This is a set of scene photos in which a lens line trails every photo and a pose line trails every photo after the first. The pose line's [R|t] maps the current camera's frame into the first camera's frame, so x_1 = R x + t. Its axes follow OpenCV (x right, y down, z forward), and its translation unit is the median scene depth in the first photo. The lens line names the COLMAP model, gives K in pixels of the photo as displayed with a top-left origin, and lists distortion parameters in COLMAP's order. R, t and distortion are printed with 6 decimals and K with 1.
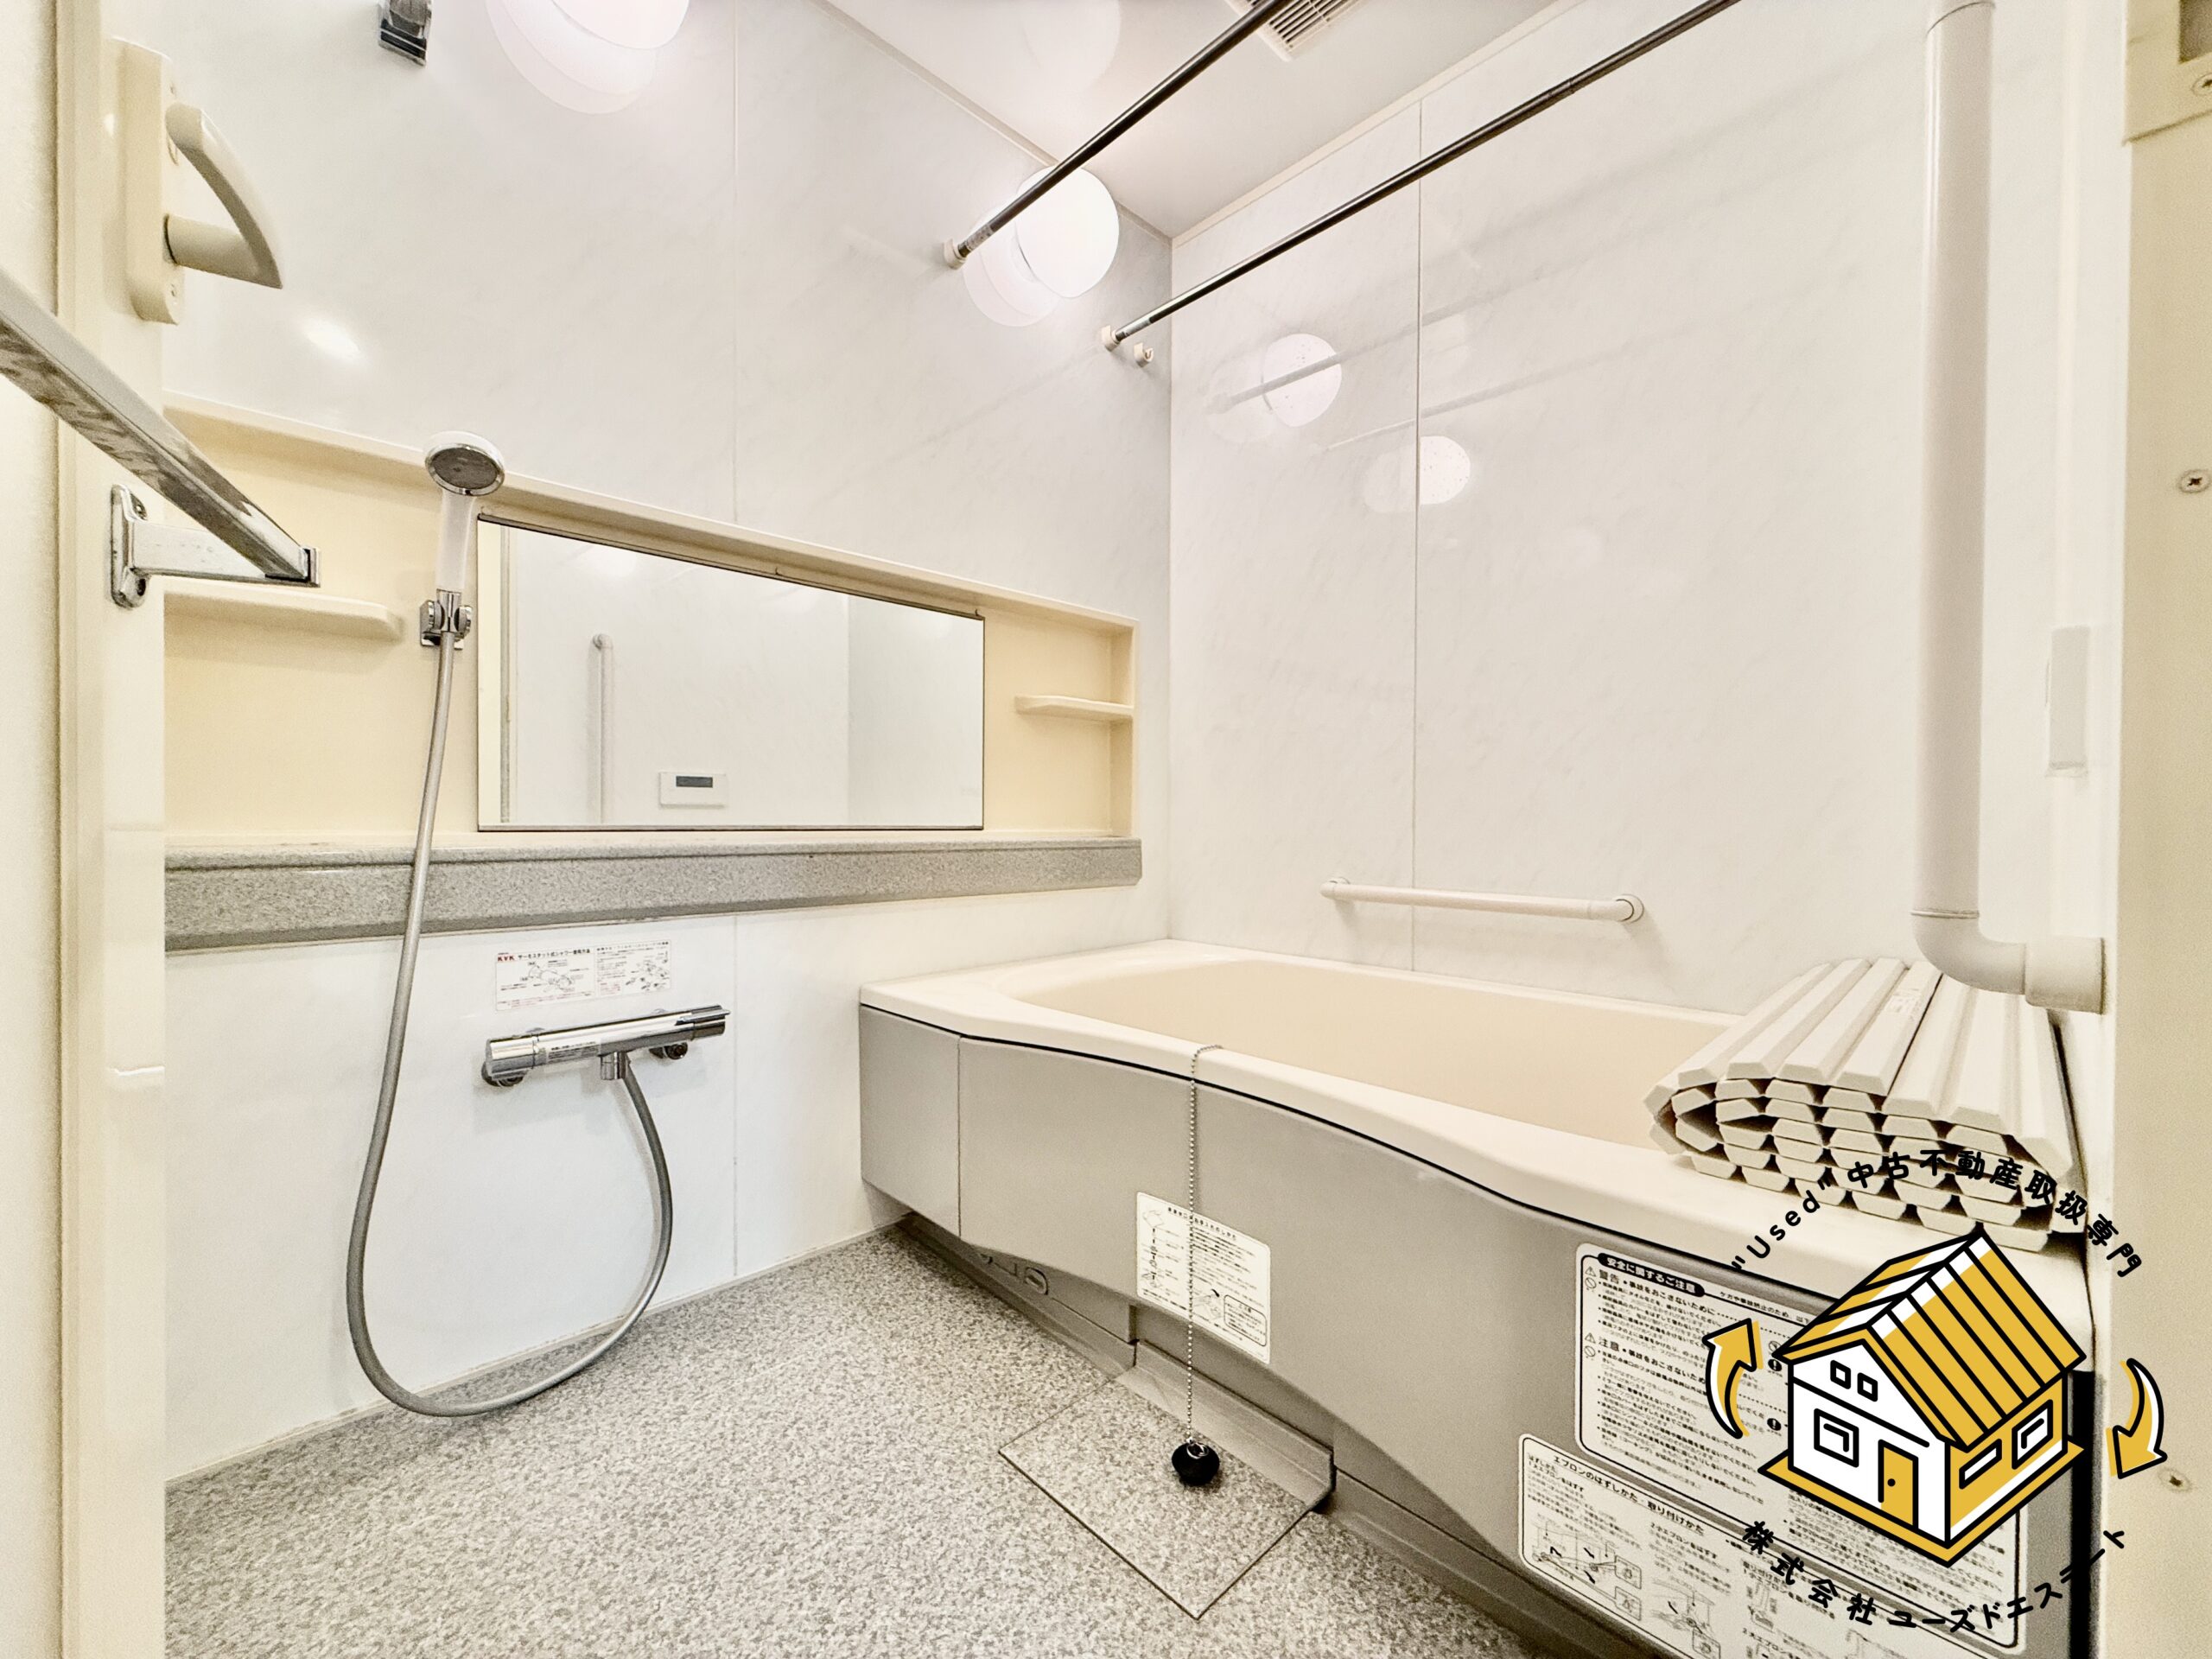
lens RADIAL K [[886.0, 0, 1106.3], [0, 886.0, 824.7], [0, 0, 1]] dist [-0.002916, 0.001352]
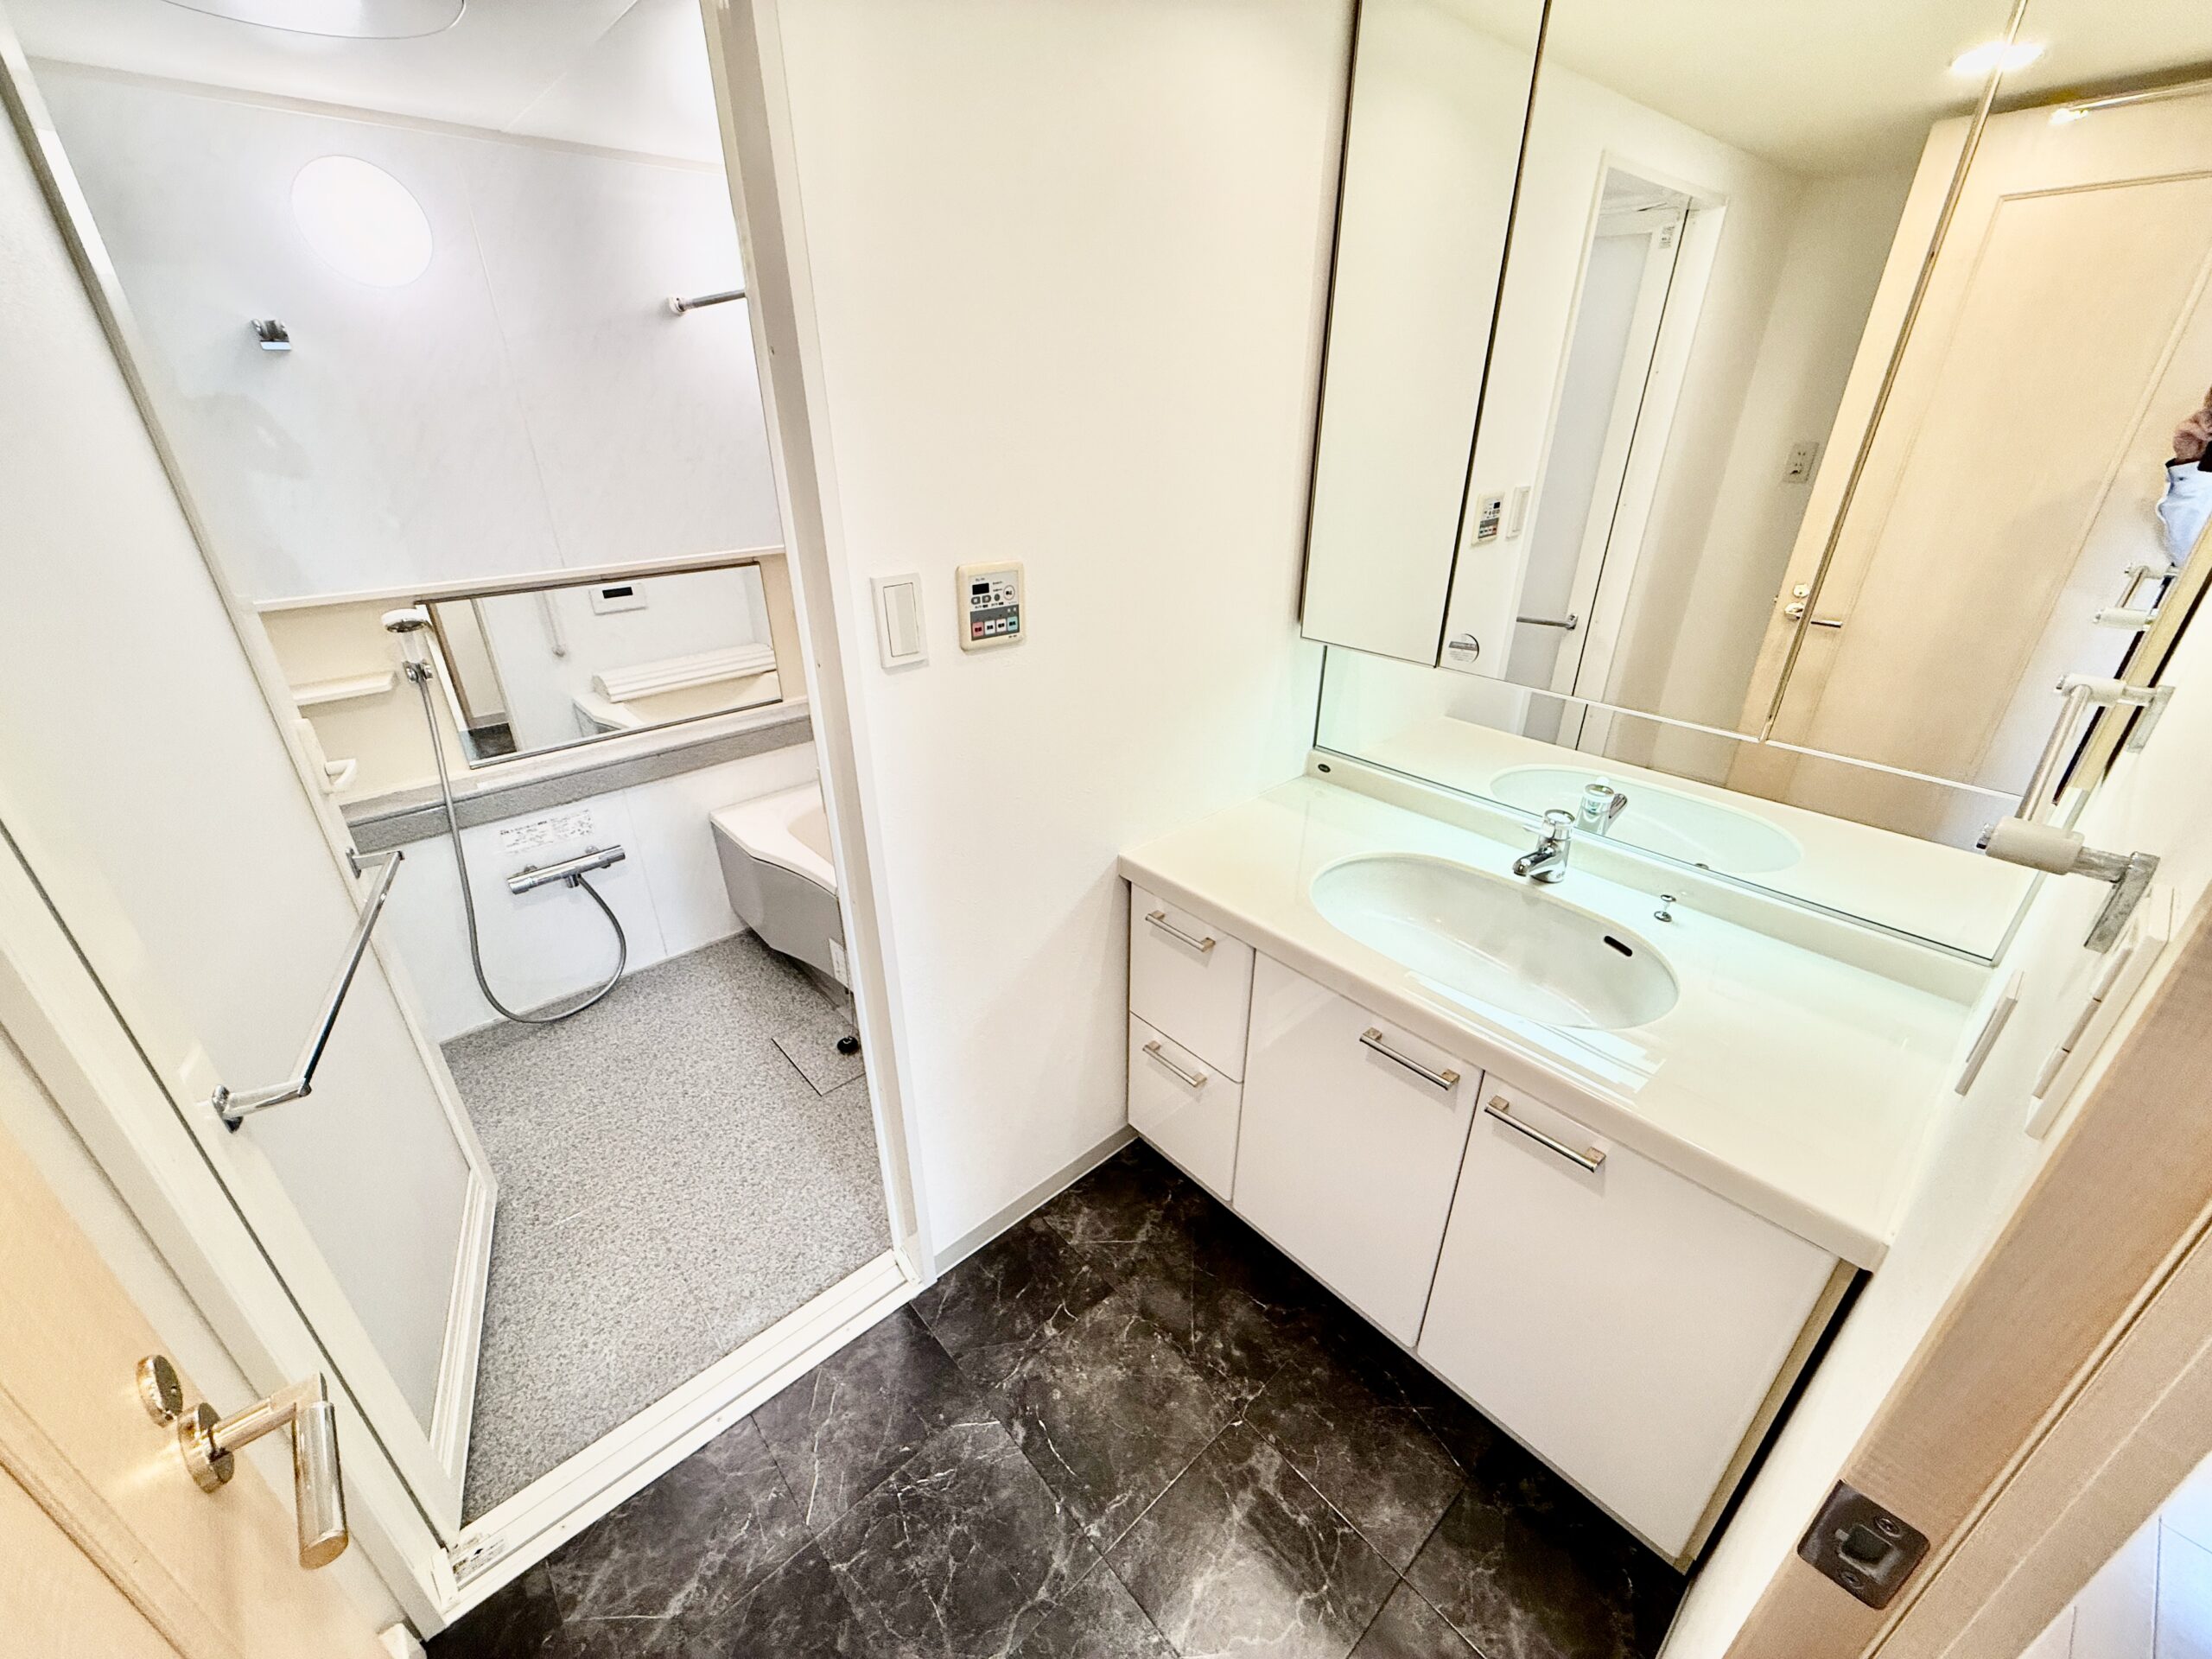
lens RADIAL K [[886.0, 0, 1104.0], [0, 886.0, 831.3], [0, 0, 1]] dist [-0.002916, 0.001352]
pose [[0.999172, 0.008946, -0.039697, 0.844793], [0.009154, 0.901124, 0.433465, -0.791313], [0.039650, -0.433469, 0.900296, -0.835690]]
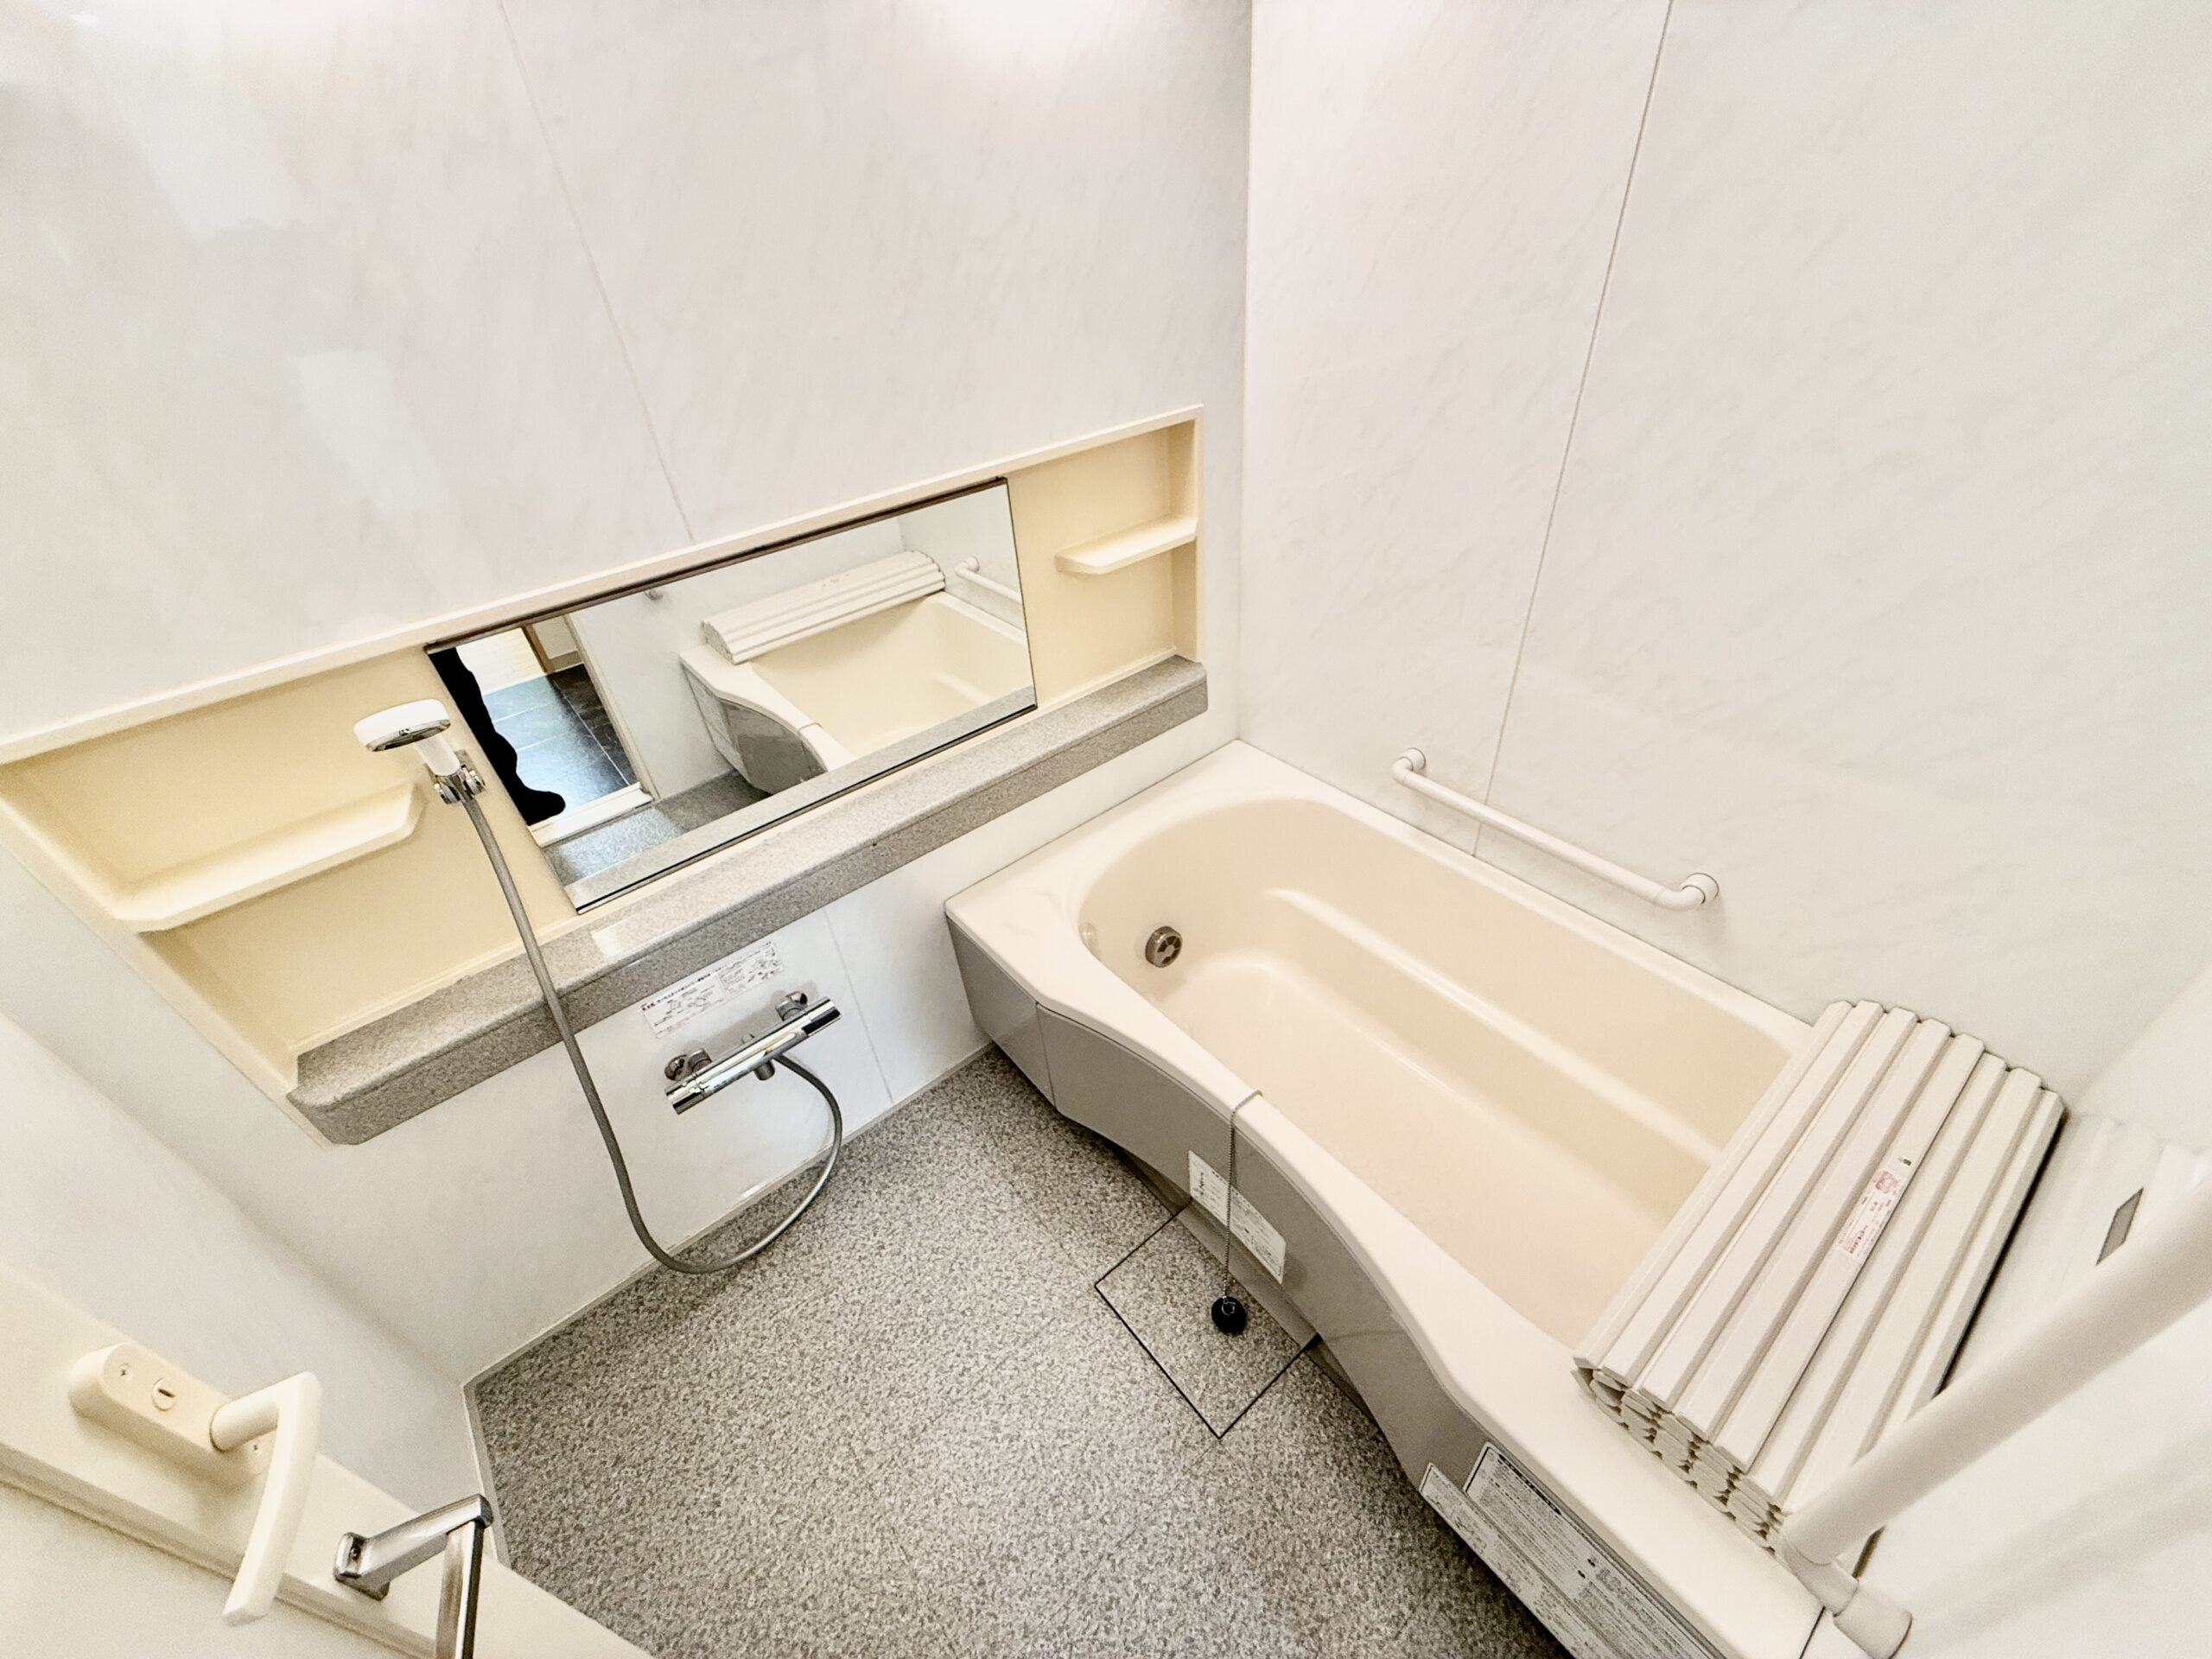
lens RADIAL K [[886.0, 0, 1106.7], [0, 886.0, 833.9], [0, 0, 1]] dist [-0.002916, 0.001352]
pose [[0.993520, -0.009645, -0.113246, 0.072337], [0.075907, 0.797906, 0.597983, -0.775931], [0.084593, -0.602704, 0.793468, 0.285583]]
